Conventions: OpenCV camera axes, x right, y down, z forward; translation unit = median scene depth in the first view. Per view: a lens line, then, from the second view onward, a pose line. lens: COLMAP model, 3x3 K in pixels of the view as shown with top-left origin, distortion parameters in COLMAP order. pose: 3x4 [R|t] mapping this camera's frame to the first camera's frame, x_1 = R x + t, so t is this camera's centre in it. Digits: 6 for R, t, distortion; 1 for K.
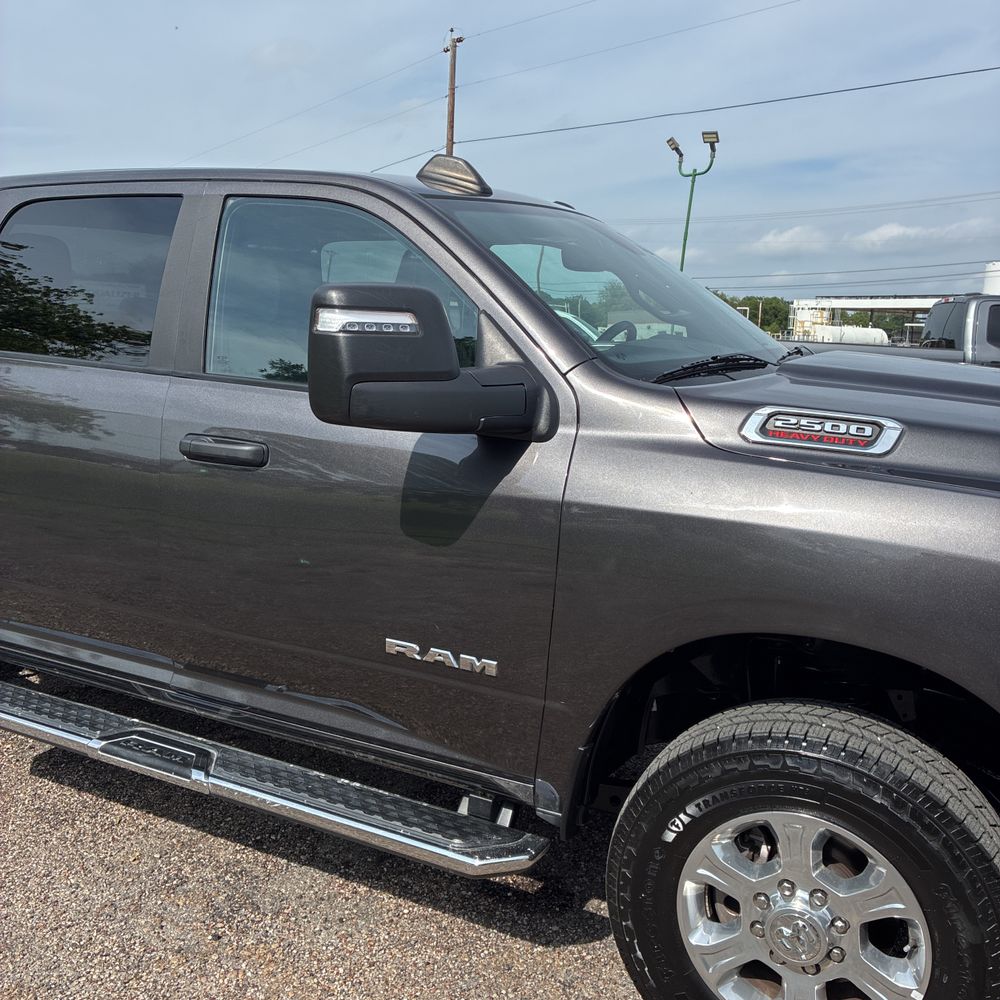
lens RADIAL K [[1017.1, 0, 499.6], [0, 1017.1, 490.1], [0, 0, 1]] dist [0.028915, -0.028842]
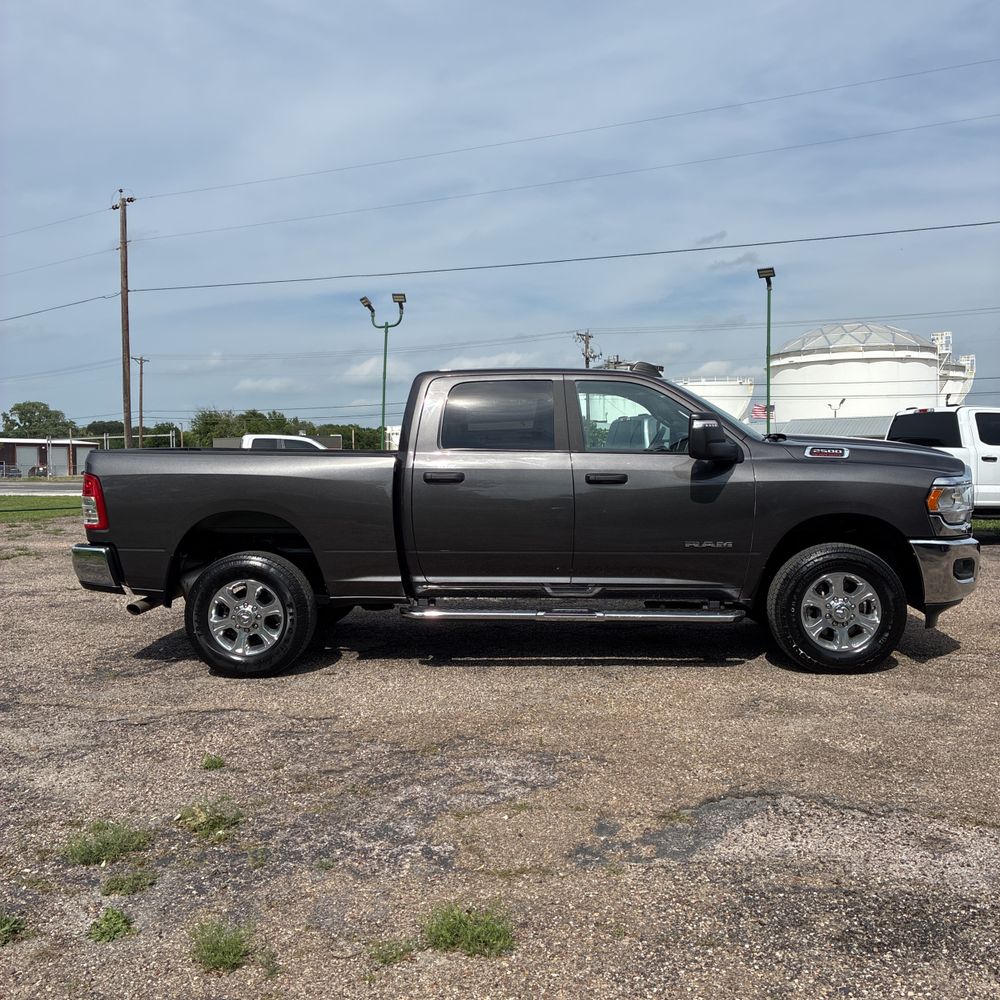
lens RADIAL K [[1017.1, 0, 499.6], [0, 1017.1, 490.1], [0, 0, 1]] dist [0.028915, -0.028842]
pose [[0.914224, -0.057560, 0.401100, -1.756256], [0.107083, 0.988989, -0.102148, 0.252263], [-0.390804, 0.136338, 0.910321, -1.371673]]
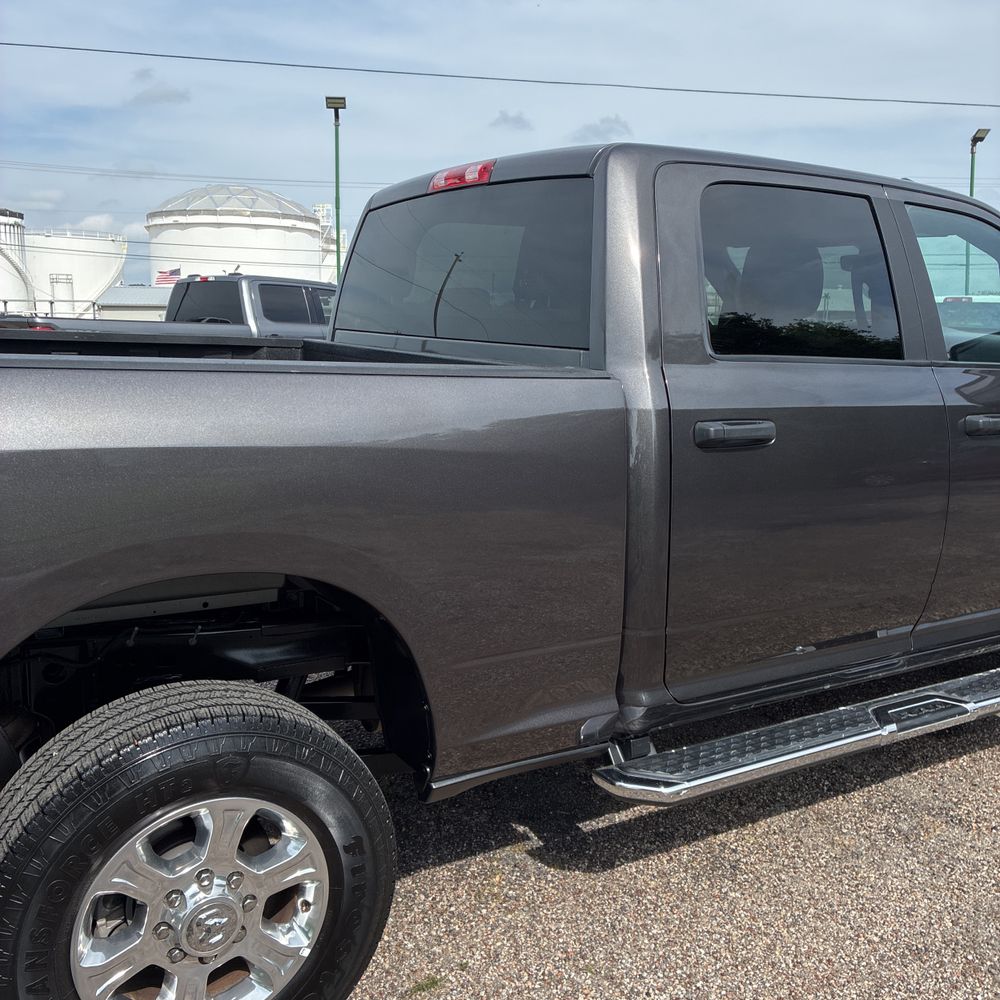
lens RADIAL K [[1017.1, 0, 499.6], [0, 1017.1, 490.1], [0, 0, 1]] dist [0.028915, -0.028842]
pose [[0.522656, -0.162167, 0.836978, -1.812877], [0.140031, 0.984738, 0.103353, -0.192025], [-0.840965, 0.063185, 0.537388, 0.979346]]
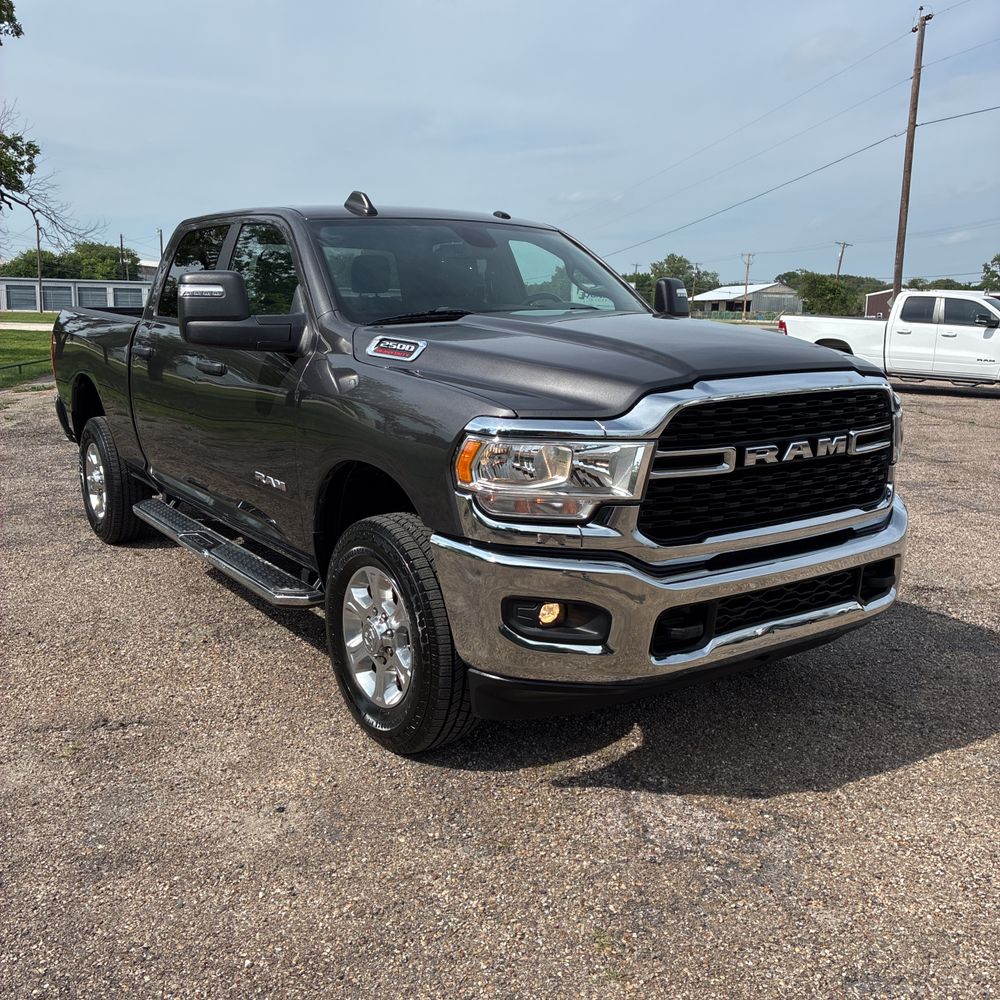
lens RADIAL K [[1027.3, 0, 502.7], [0, 1027.3, 483.6], [0, 0, 1]] dist [0.003696, 0.016347]
pose [[0.880945, 0.067221, -0.468420, 1.197468], [-0.068784, 0.997536, 0.013792, 0.122502], [0.468193, 0.020070, 0.883398, -0.413536]]
